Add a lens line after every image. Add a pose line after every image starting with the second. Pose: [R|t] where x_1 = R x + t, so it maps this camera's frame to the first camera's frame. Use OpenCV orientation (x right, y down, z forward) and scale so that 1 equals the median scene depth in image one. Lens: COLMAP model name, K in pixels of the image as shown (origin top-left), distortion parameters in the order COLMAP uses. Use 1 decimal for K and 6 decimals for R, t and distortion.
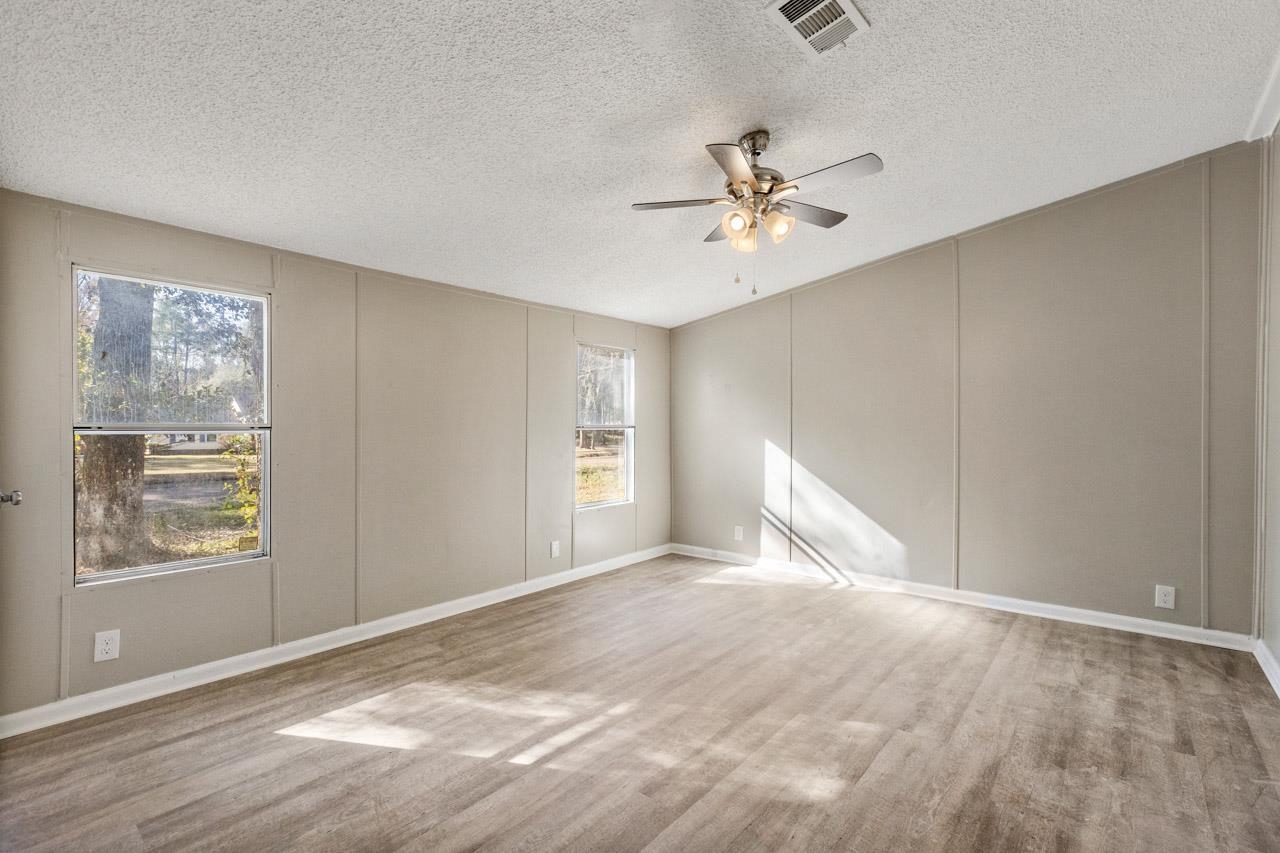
lens RADIAL K [[582.6, 0, 637.6], [0, 582.6, 430.0], [0, 0, 1]] dist [0.005462, -0.000722]
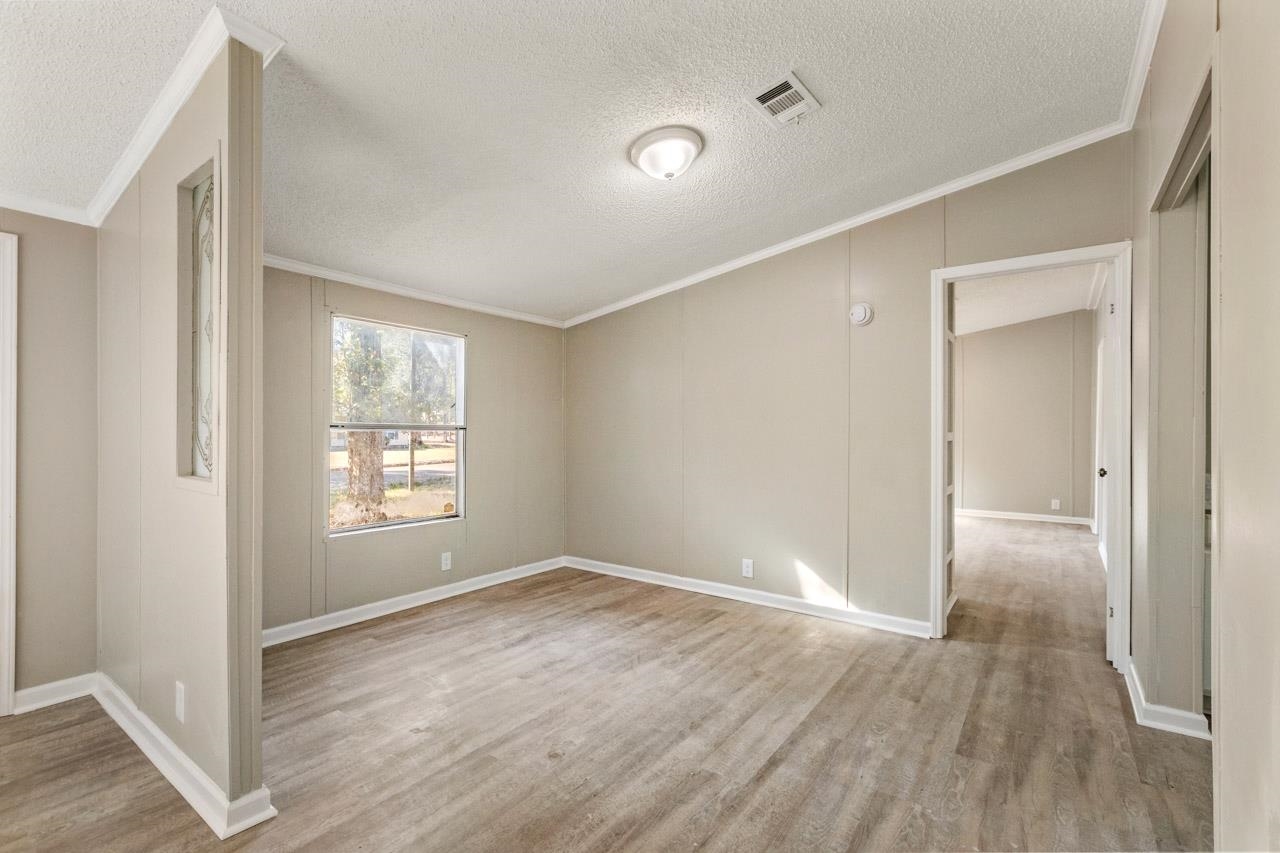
lens RADIAL K [[573.7, 0, 609.3], [0, 573.7, 420.4], [0, 0, 1]] dist [-0.005267, -0.000206]
pose [[0.999345, -0.002307, 0.036103, -1.298870], [0.002511, 0.999981, -0.005626, -0.050190], [-0.036090, 0.005713, 0.999332, -1.649580]]
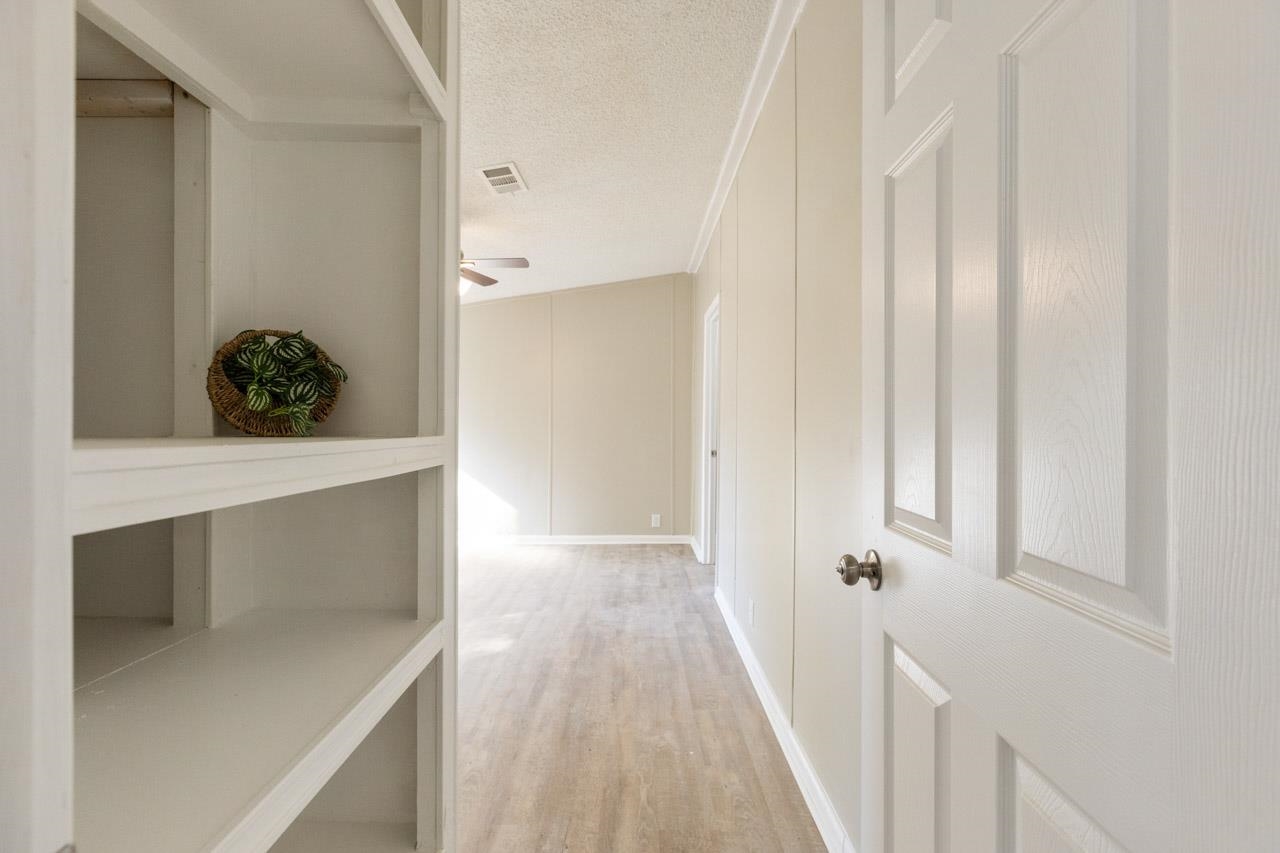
lens RADIAL K [[573.7, 0, 640.1], [0, 573.7, 427.9], [0, 0, 1]] dist [-0.005267, -0.000206]
pose [[0.760148, -0.003771, 0.649739, -0.356542], [0.000465, 0.999986, 0.005260, -0.004046], [-0.649750, -0.003696, 0.760139, -0.390609]]
